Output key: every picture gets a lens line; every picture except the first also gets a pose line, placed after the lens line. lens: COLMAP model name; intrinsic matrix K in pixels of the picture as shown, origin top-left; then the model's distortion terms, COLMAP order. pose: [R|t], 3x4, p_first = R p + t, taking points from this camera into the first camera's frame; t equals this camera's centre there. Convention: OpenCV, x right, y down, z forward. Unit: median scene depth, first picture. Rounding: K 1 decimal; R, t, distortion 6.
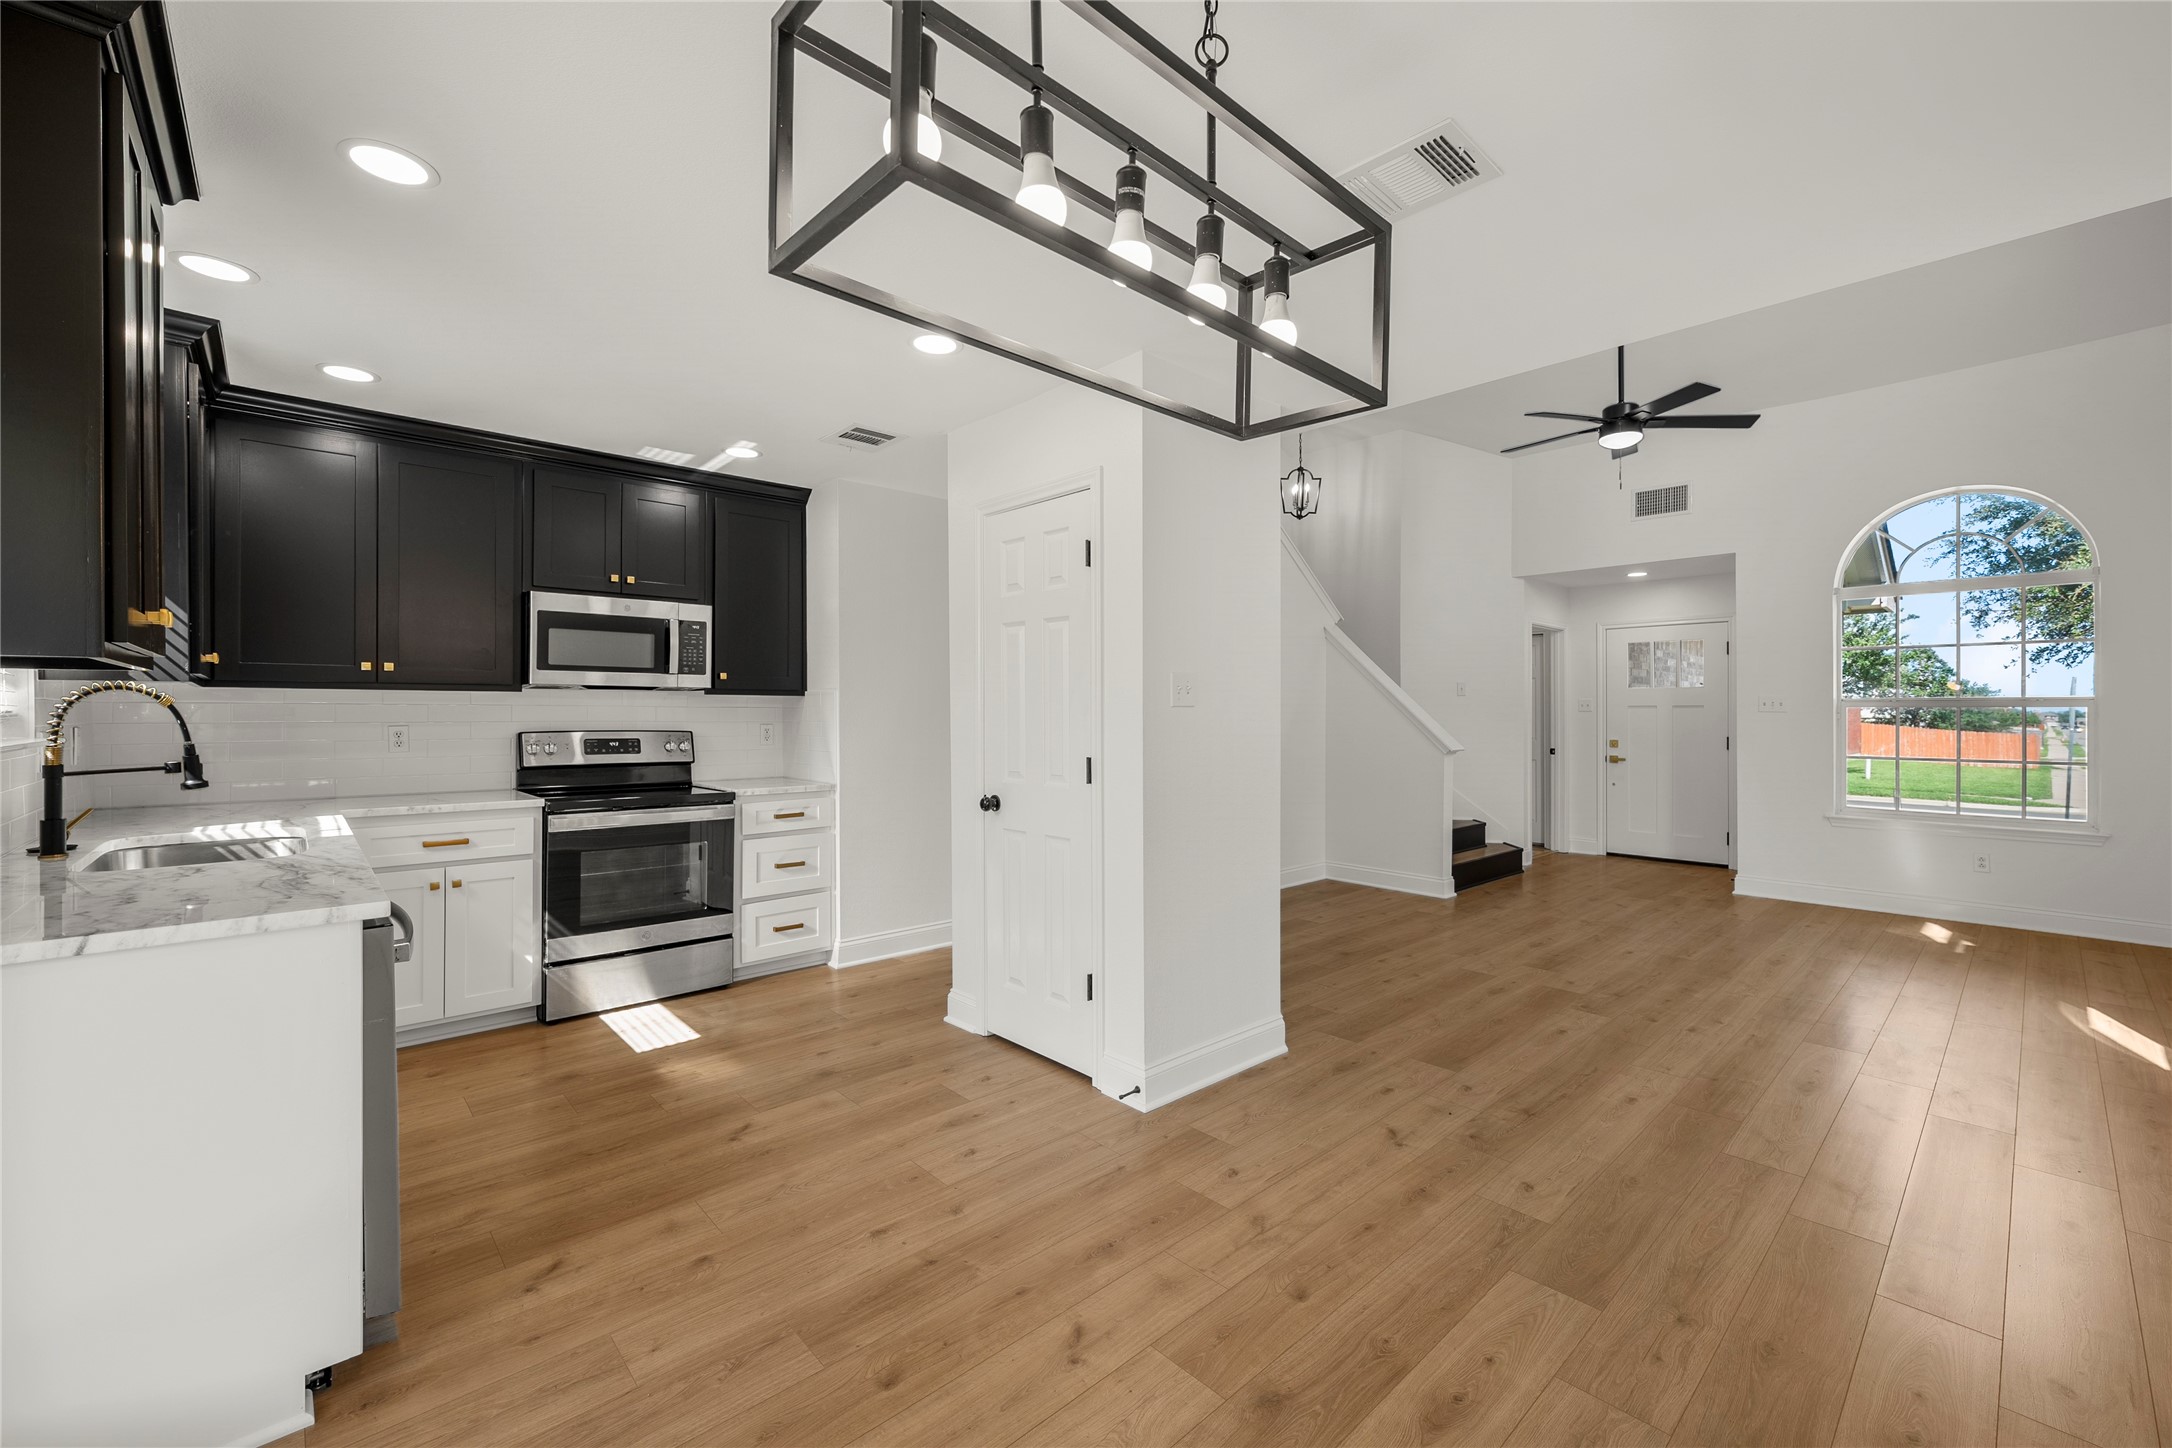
lens RADIAL K [[879.5, 0, 1093.0], [0, 879.5, 710.4], [0, 0, 1]] dist [-0.000887, -0.000297]
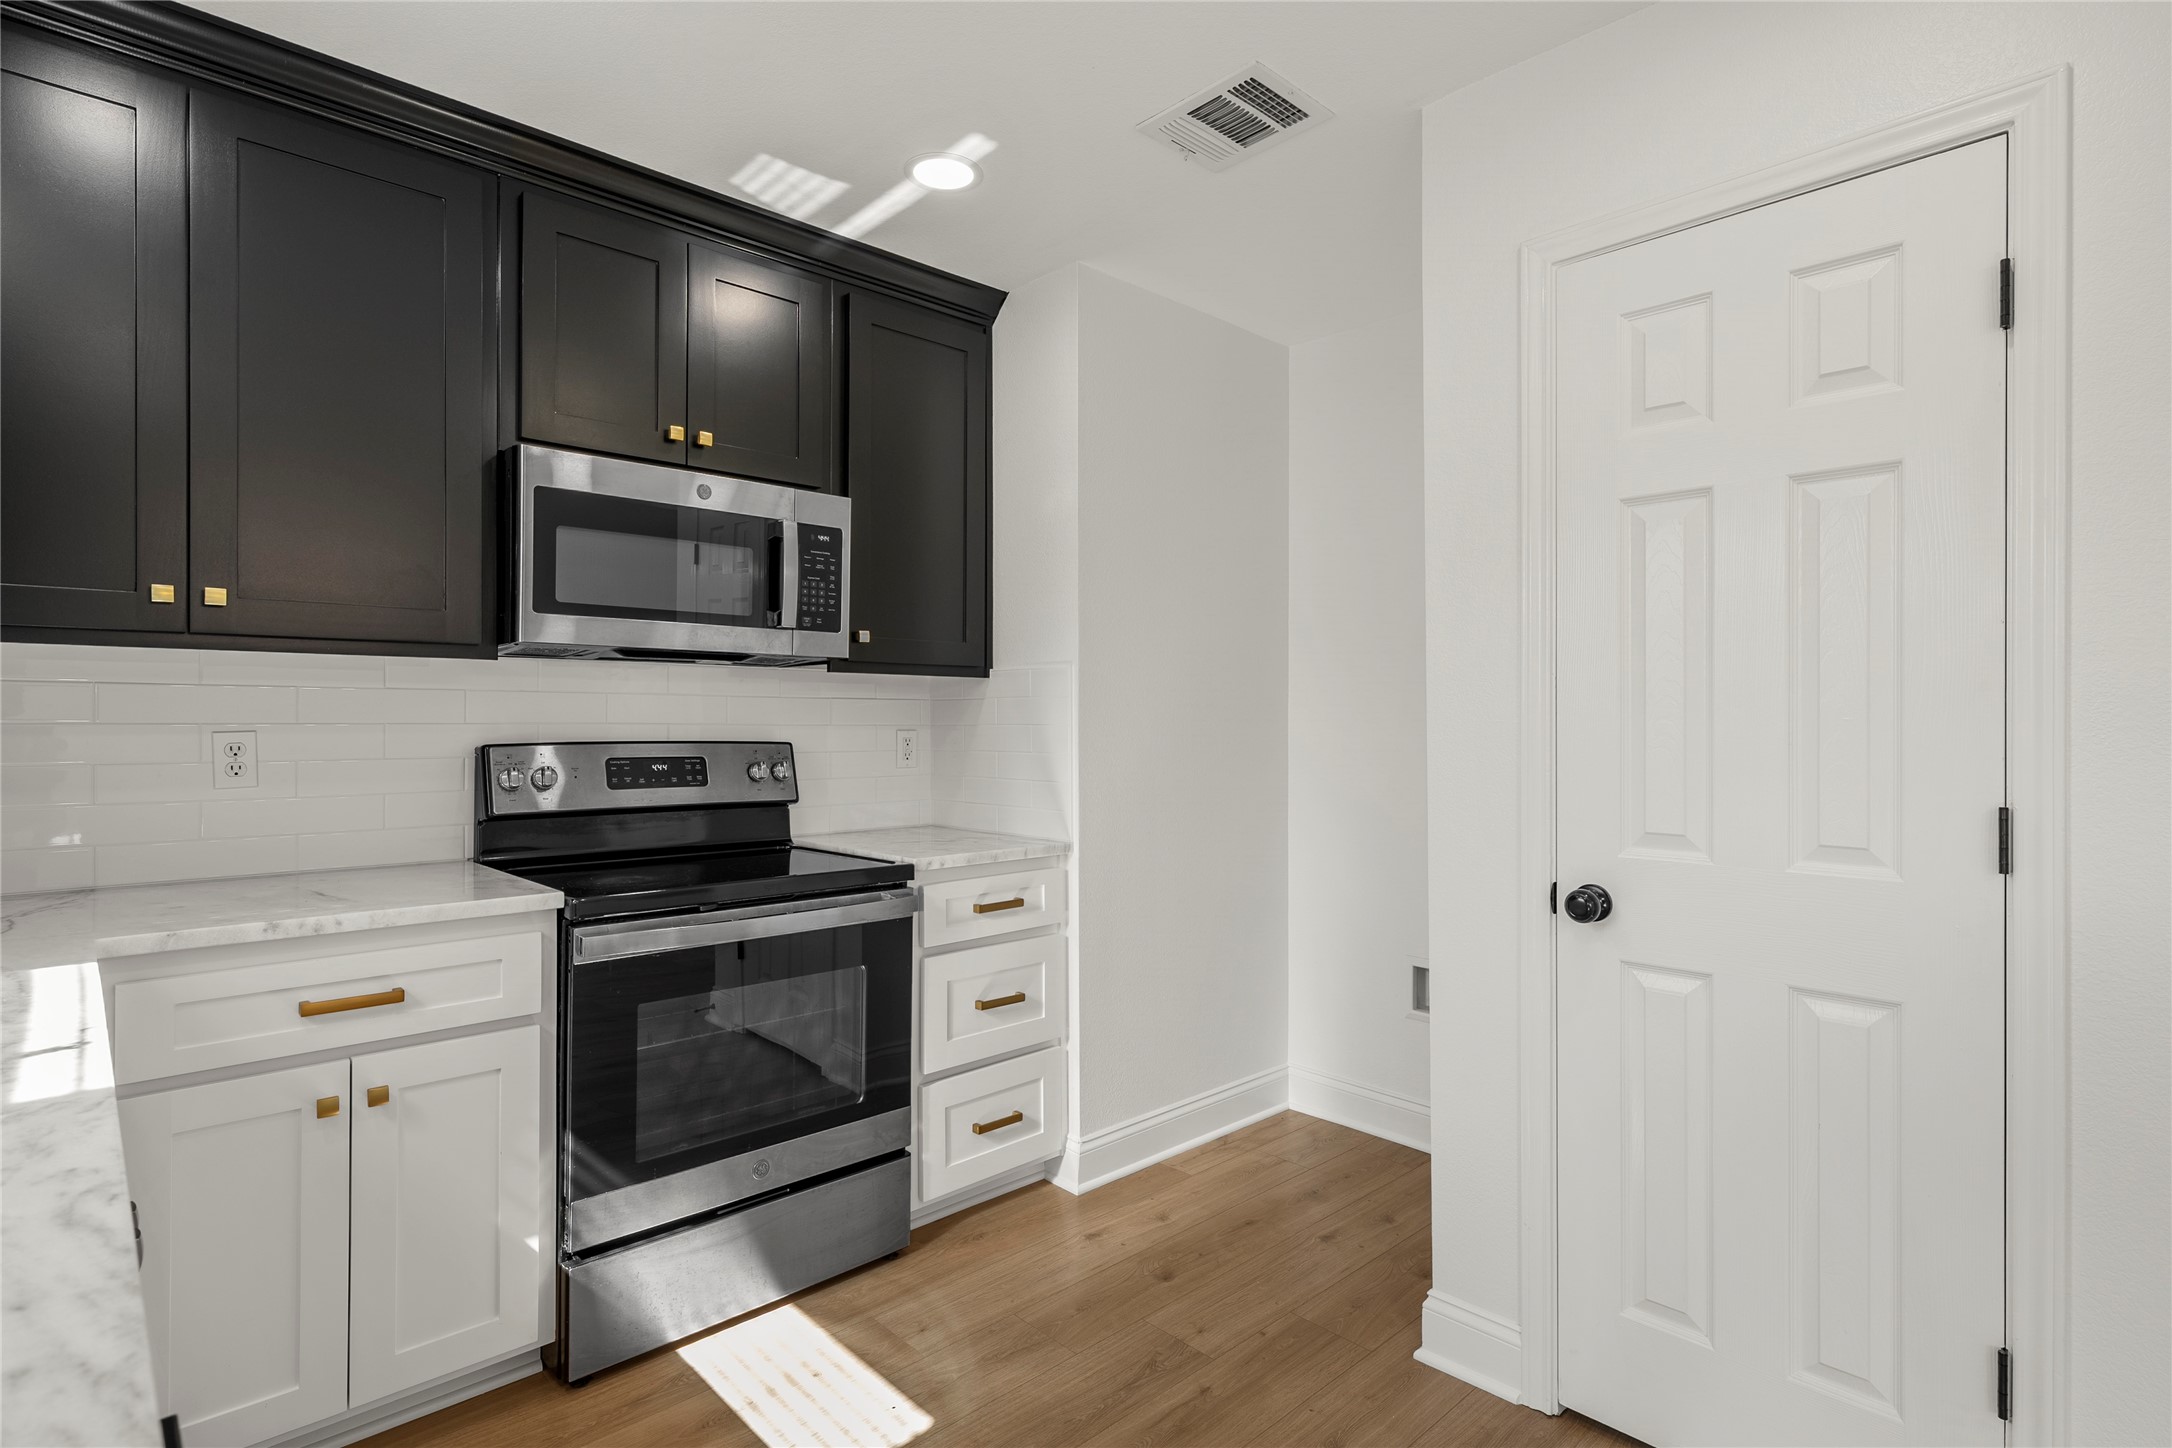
lens RADIAL K [[1079.2, 0, 1094.9], [0, 1079.2, 719.5], [0, 0, 1]] dist [-0.003076, 0.007314]
pose [[0.999843, 0.000385, 0.017722, -0.335640], [-0.000428, 0.999997, 0.002374, 0.009611], [-0.017721, -0.002381, 0.999840, 0.408363]]
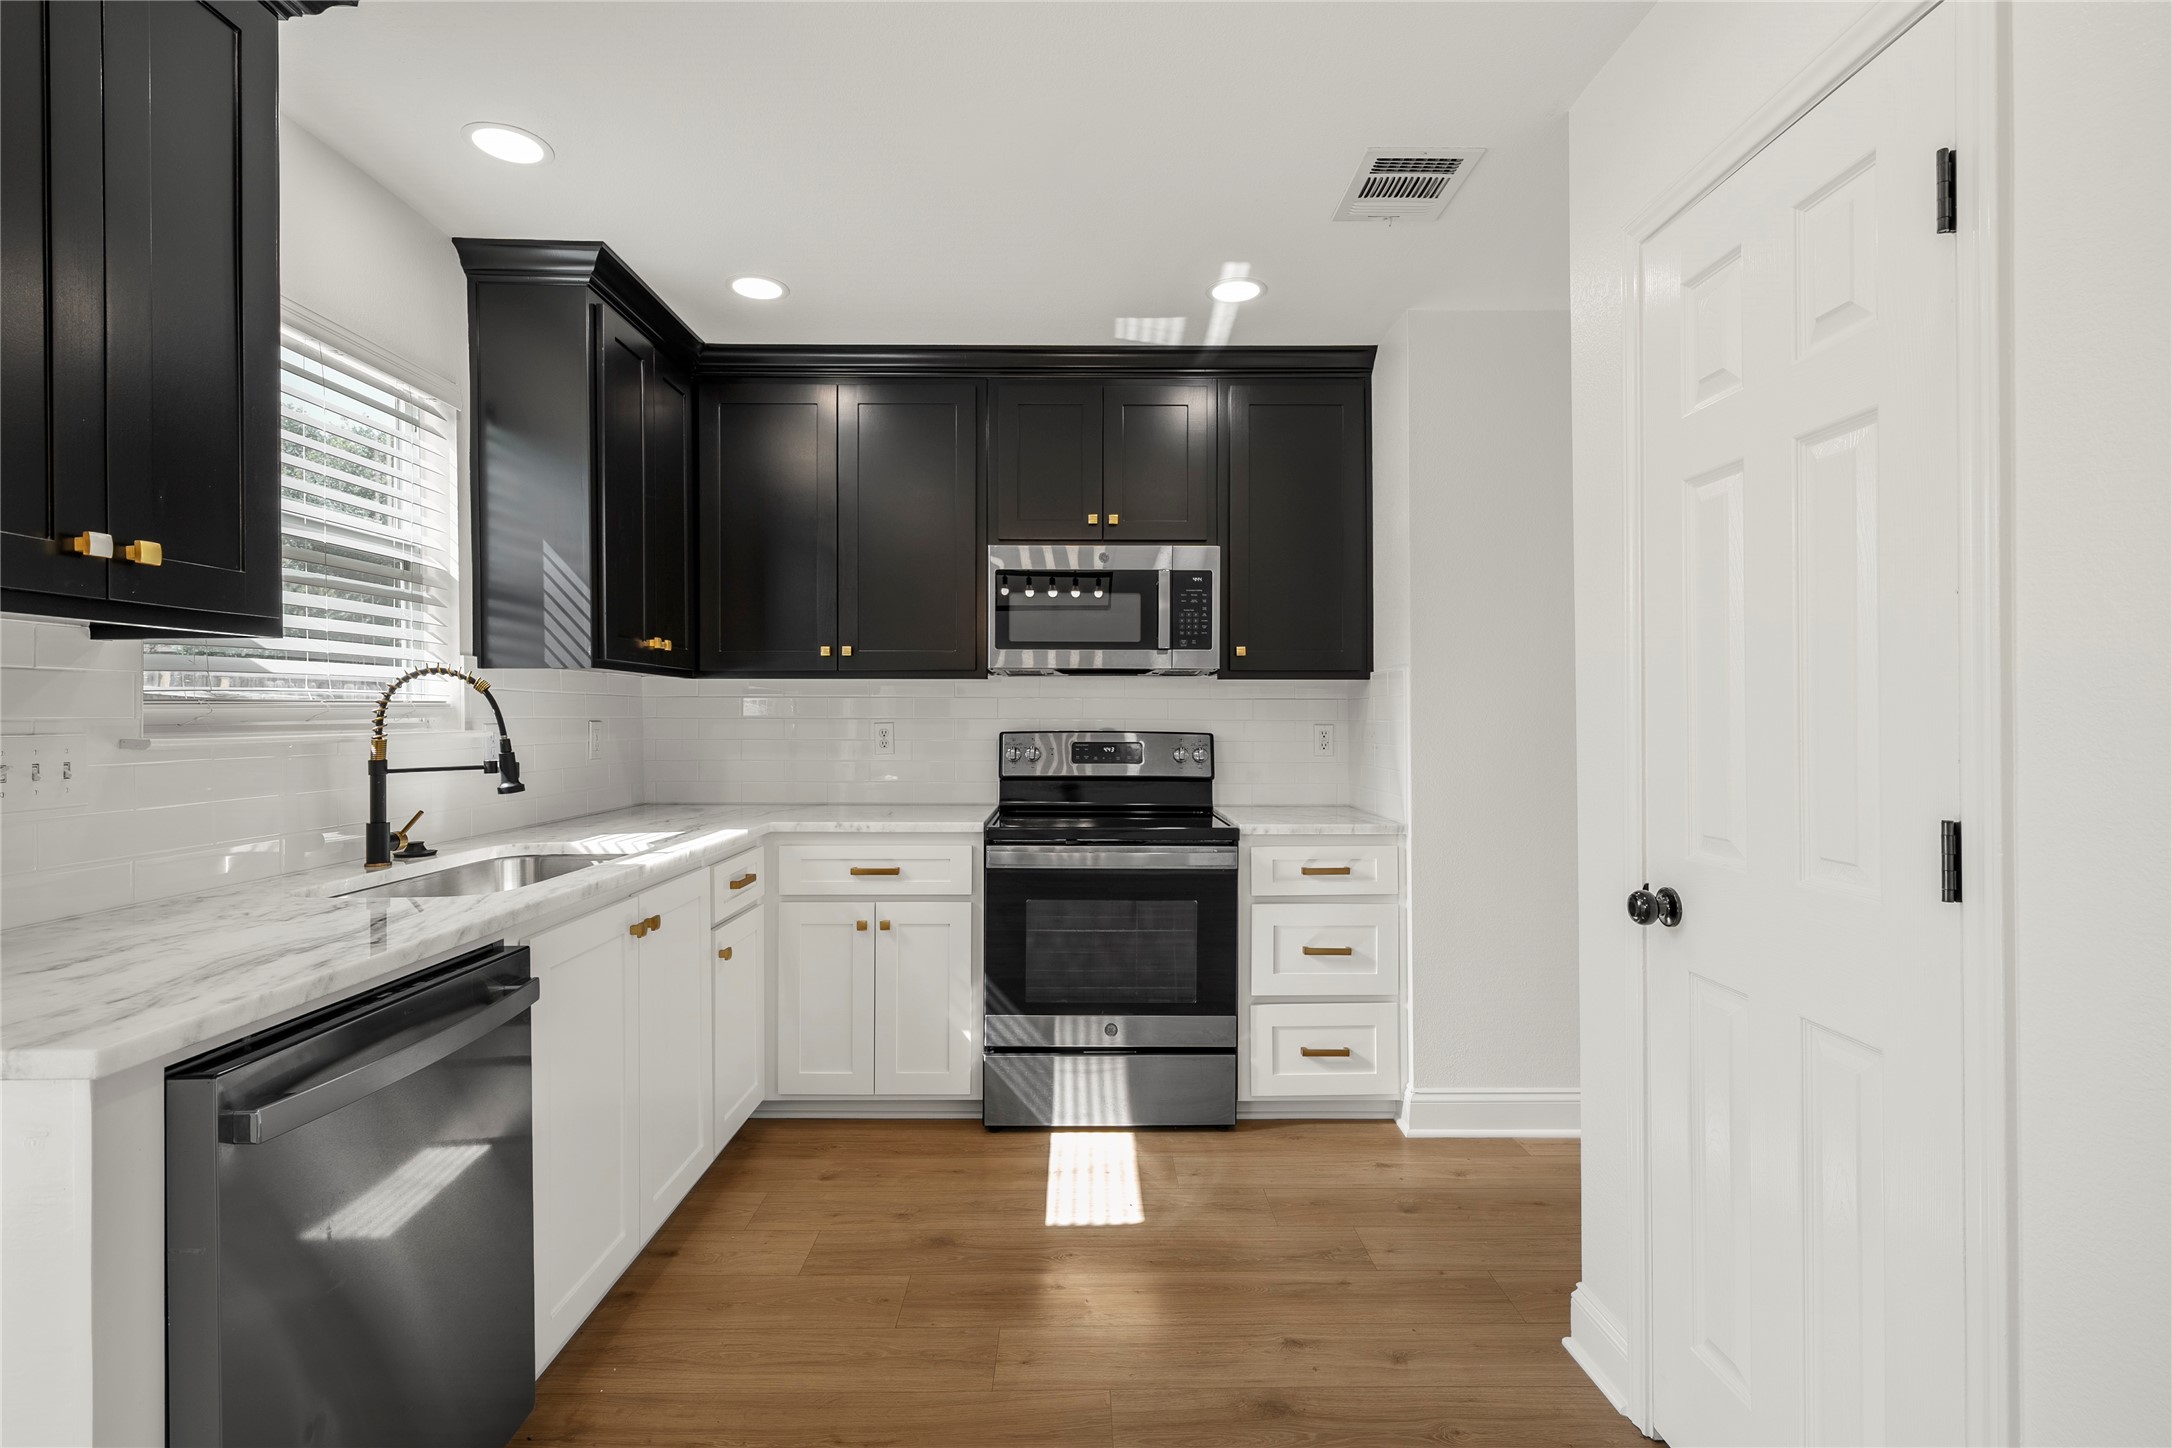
lens RADIAL K [[1011.4, 0, 1089.5], [0, 1011.4, 715.2], [0, 0, 1]] dist [0.001637, -0.000217]
pose [[0.744274, -0.001834, -0.667872, 0.006535], [0.002108, 0.999998, -0.000396, 0.010925], [0.667871, -0.001114, 0.744276, 0.401547]]
